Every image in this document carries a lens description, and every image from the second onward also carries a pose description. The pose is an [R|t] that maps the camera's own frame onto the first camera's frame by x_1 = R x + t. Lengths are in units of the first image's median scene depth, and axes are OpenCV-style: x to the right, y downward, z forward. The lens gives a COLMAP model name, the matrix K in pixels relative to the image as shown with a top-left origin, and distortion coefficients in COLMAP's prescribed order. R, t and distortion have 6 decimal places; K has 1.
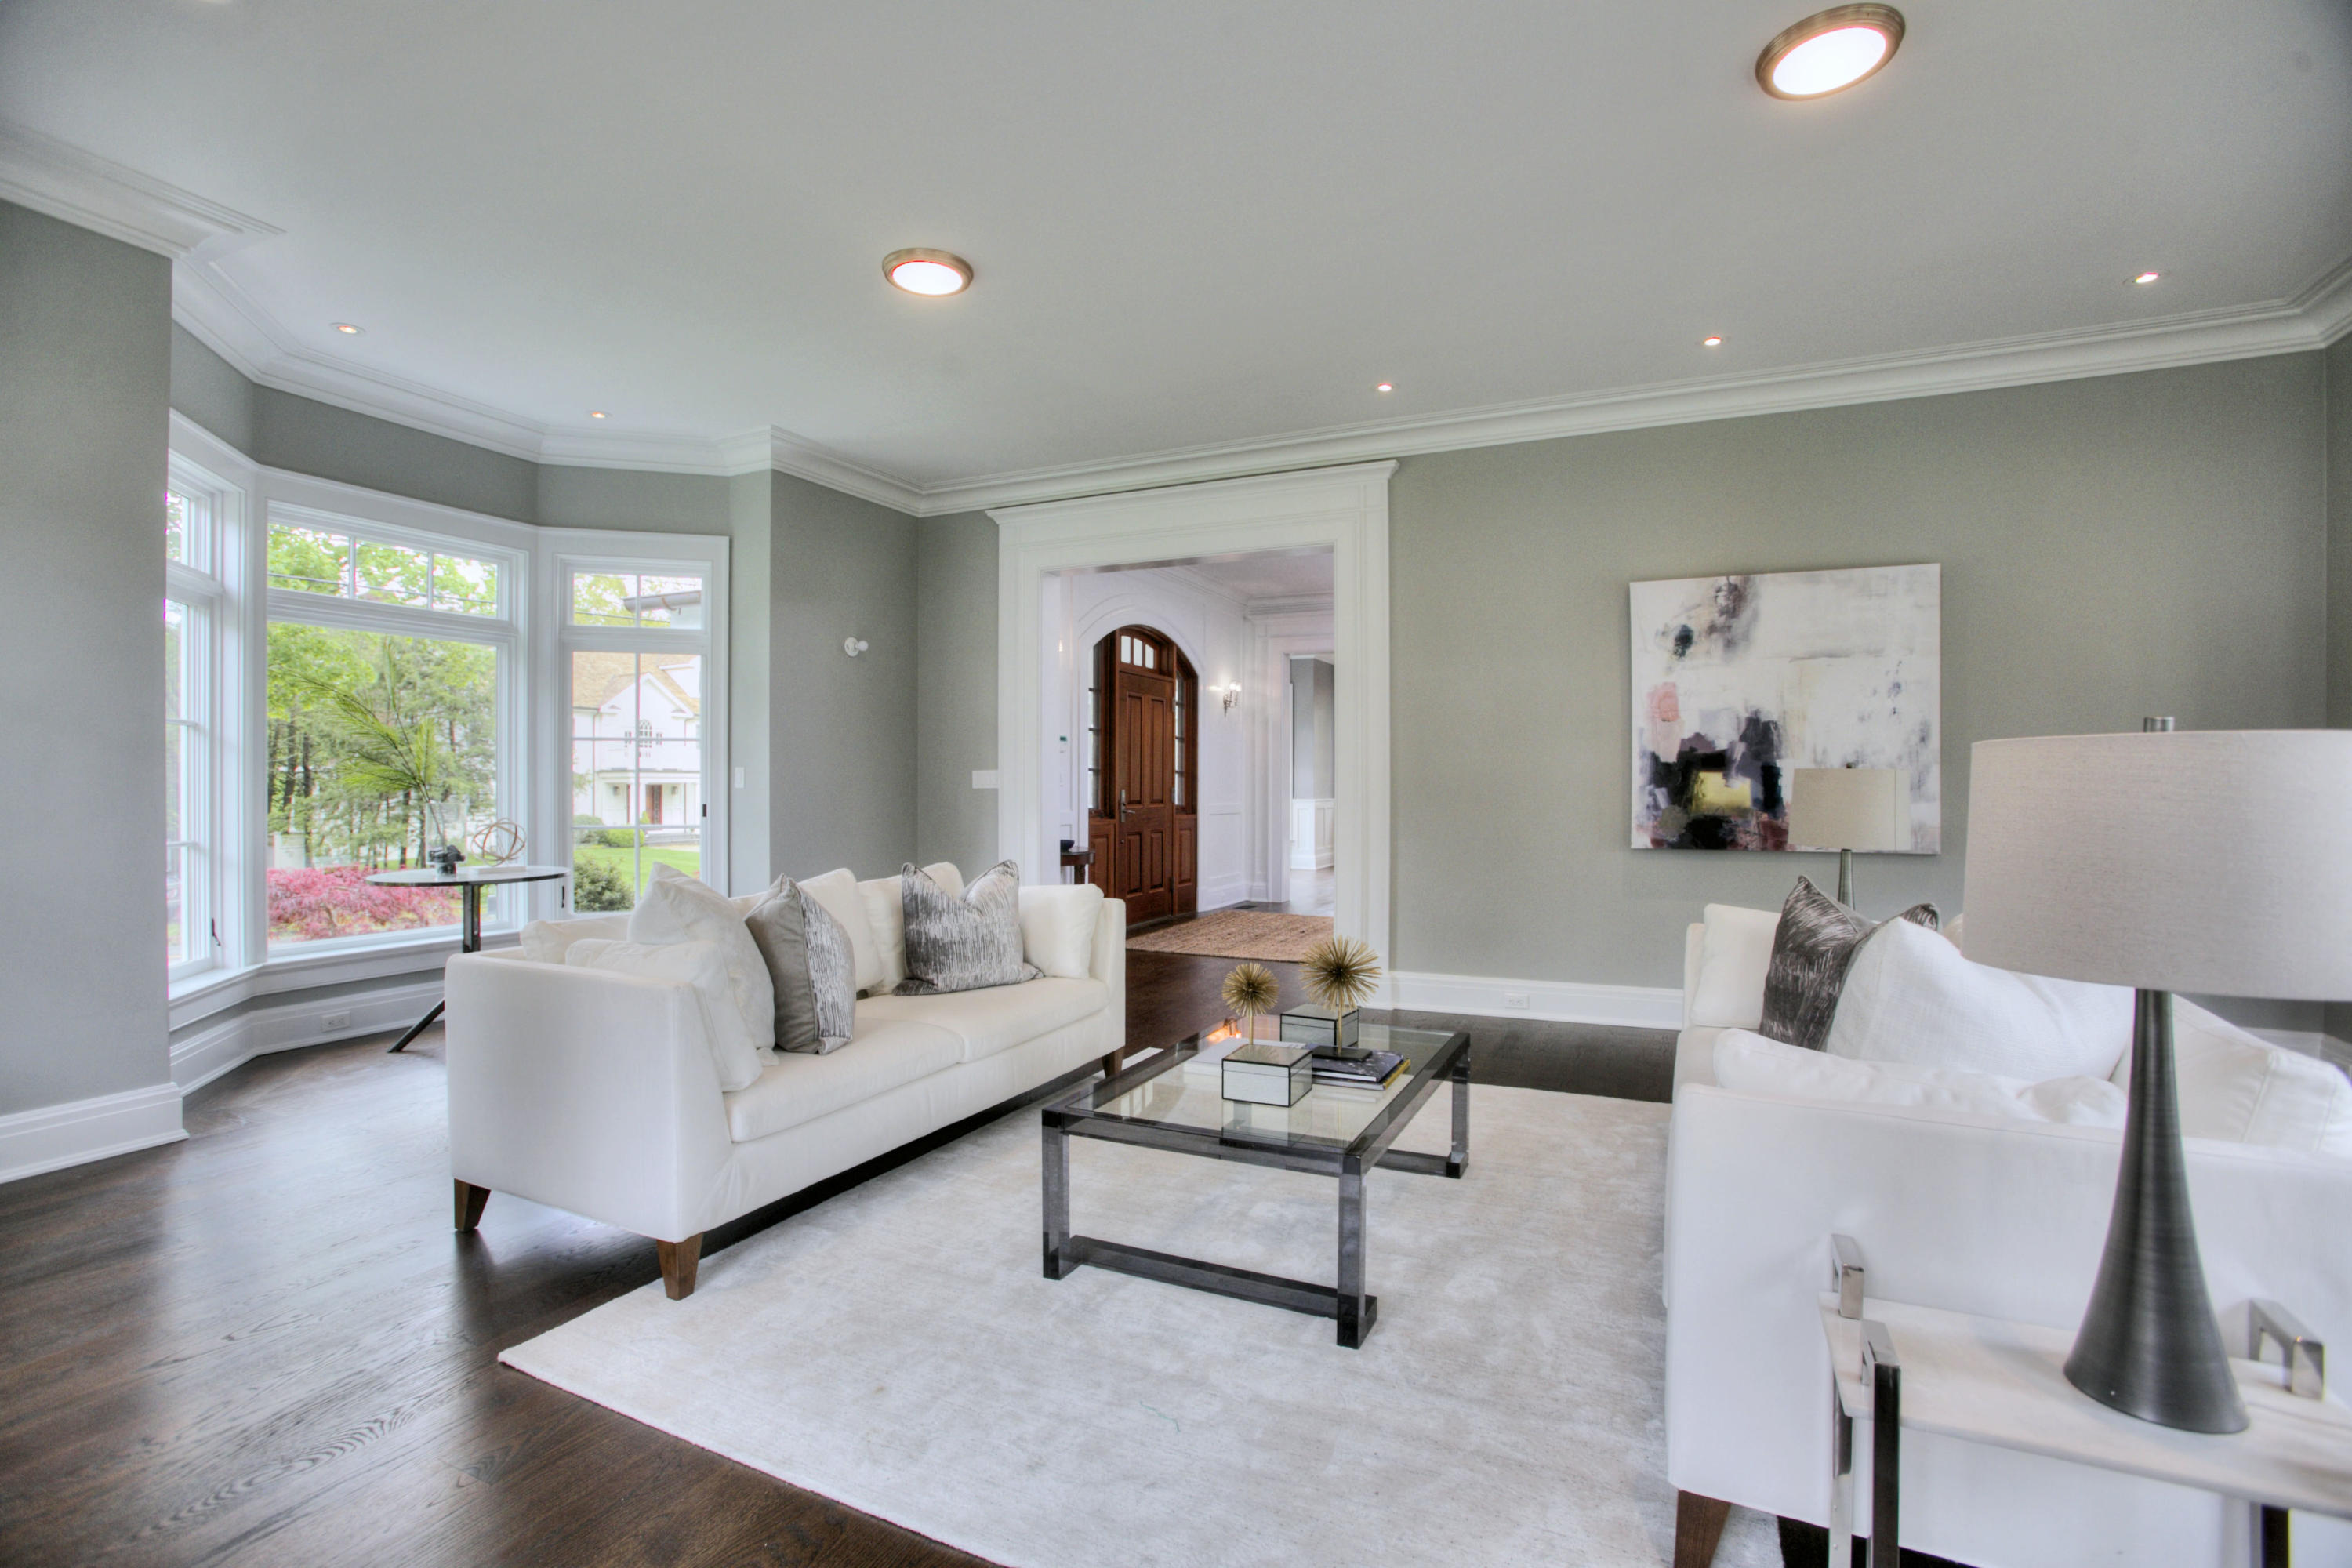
lens RADIAL K [[1066.8, 0, 1174.7], [0, 1066.8, 783.4], [0, 0, 1]] dist [0.002764, 0.000634]
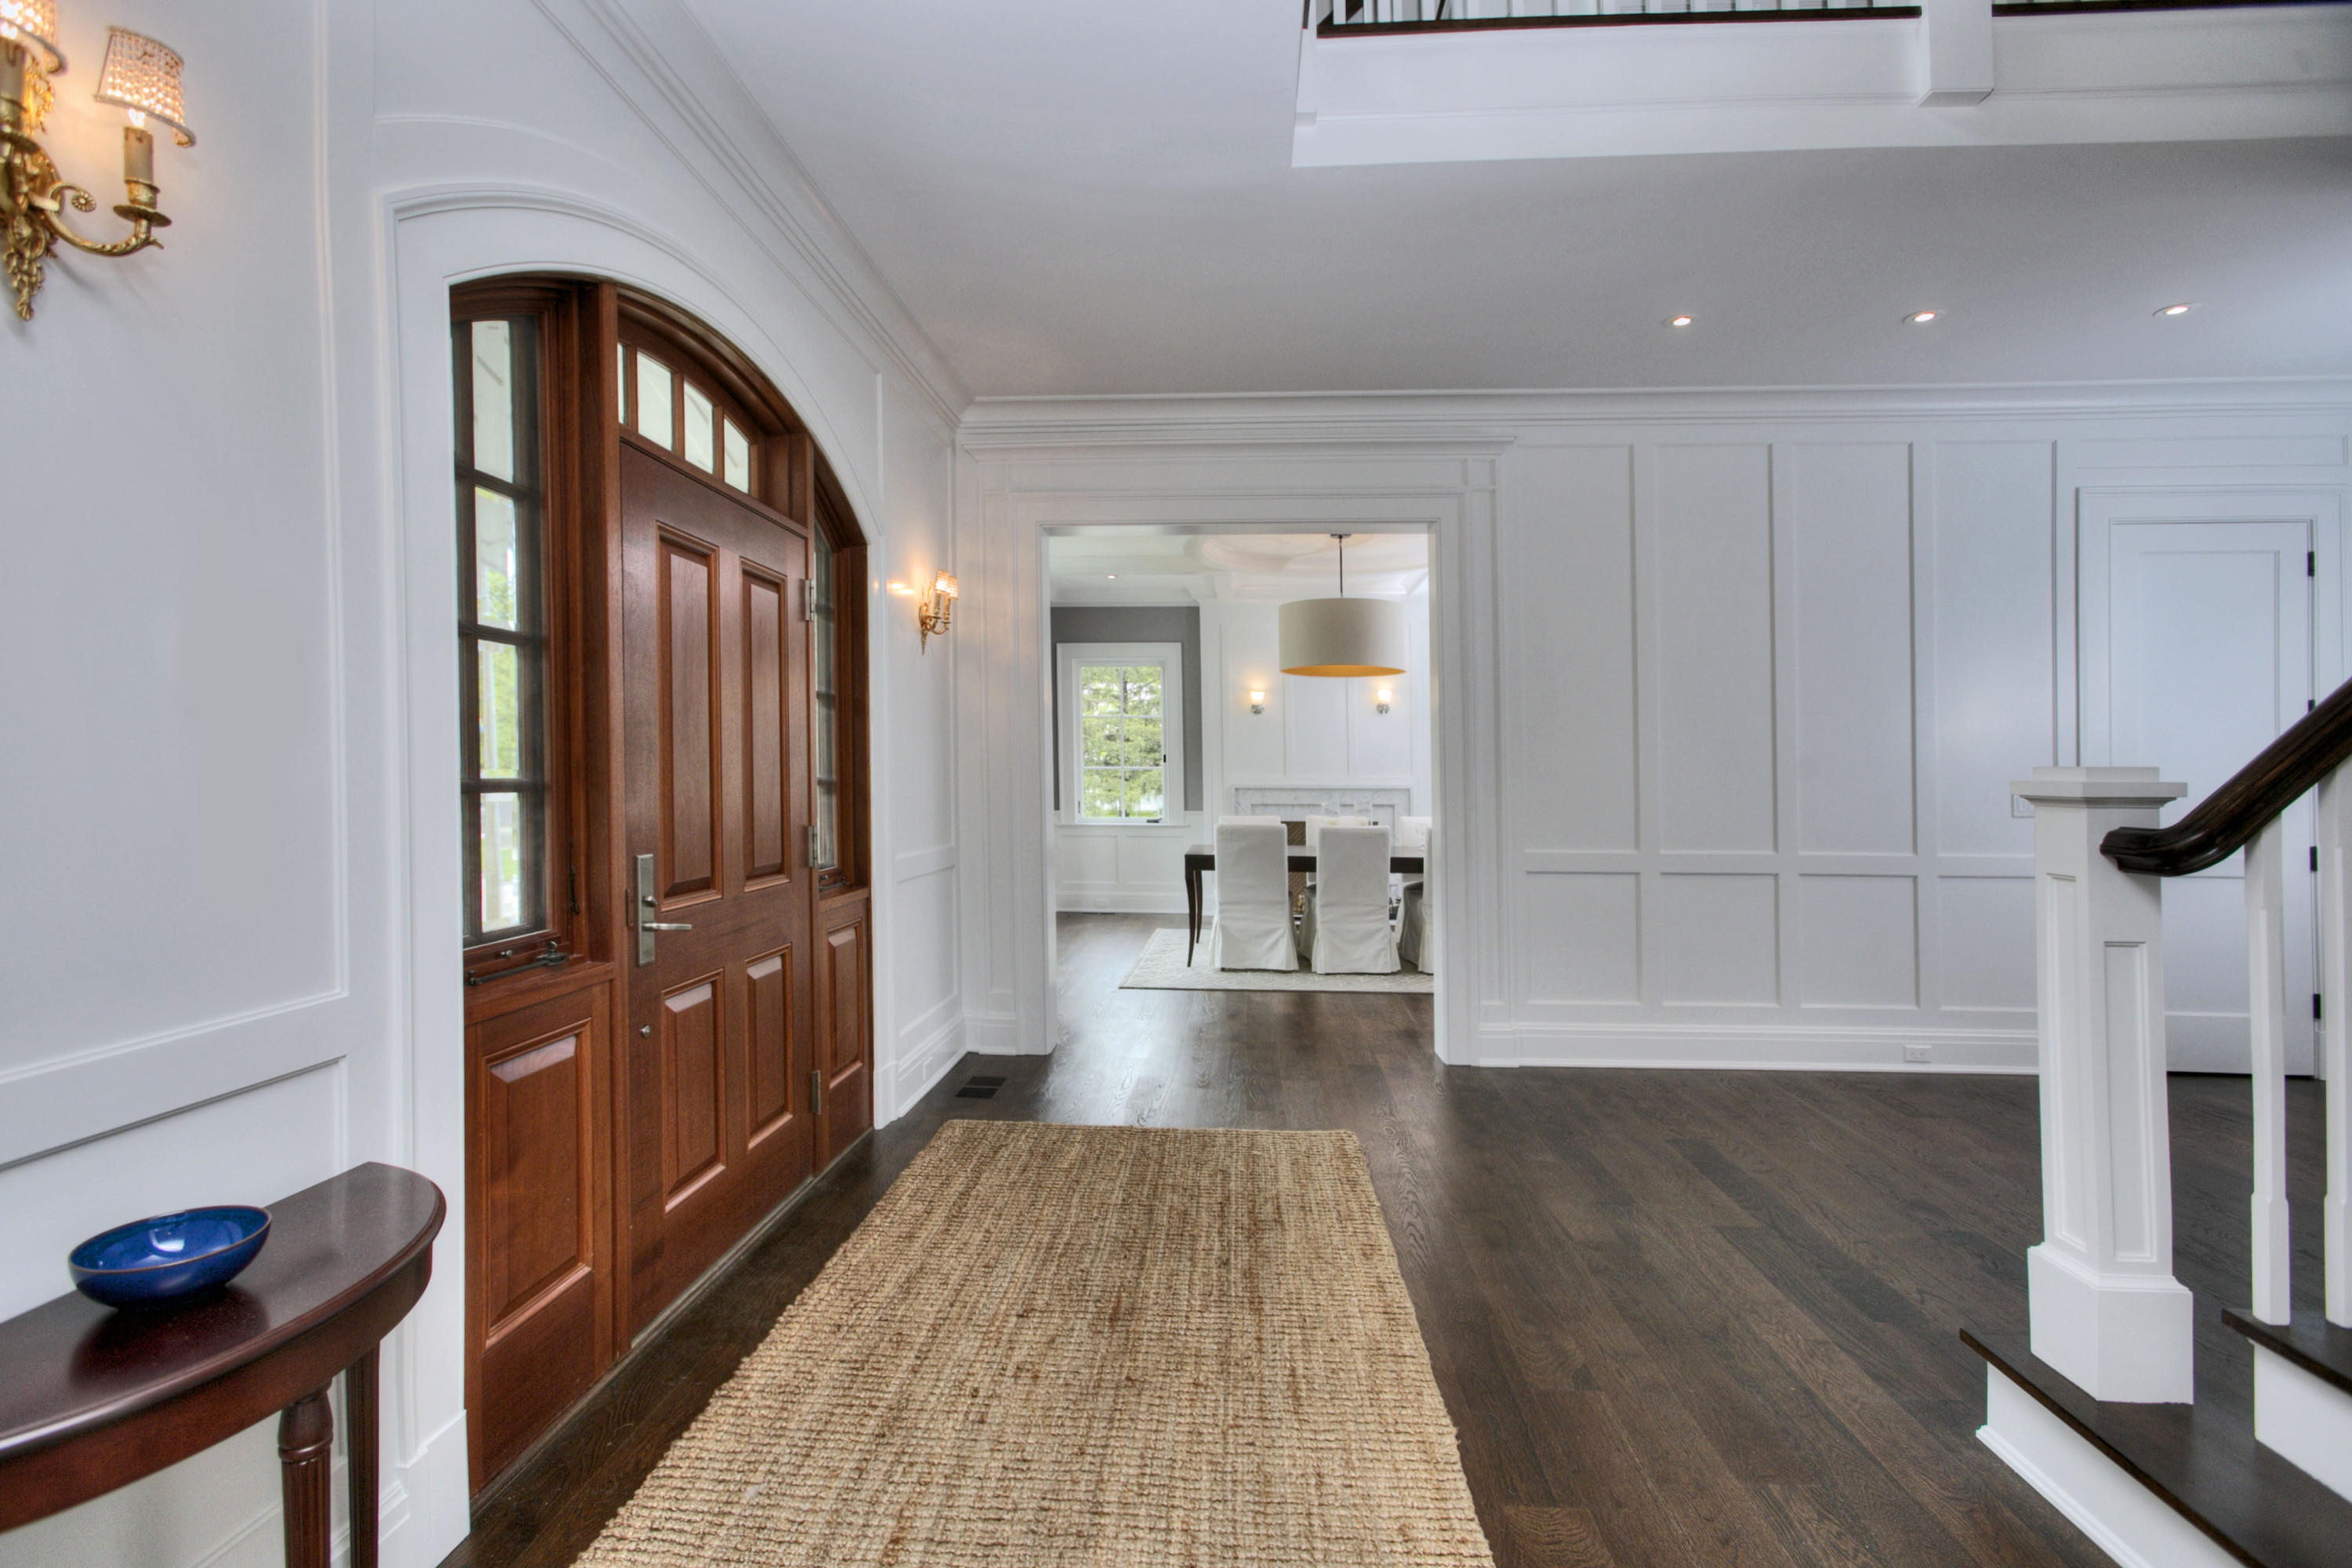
lens RADIAL K [[1066.8, 0, 1182.1], [0, 1066.8, 774.7], [0, 0, 1]] dist [0.002764, 0.000634]
pose [[0.931042, -0.012735, 0.364689, -0.017418], [0.014584, 0.999891, -0.002317, -0.011901], [-0.364620, 0.007476, 0.931126, 0.660990]]
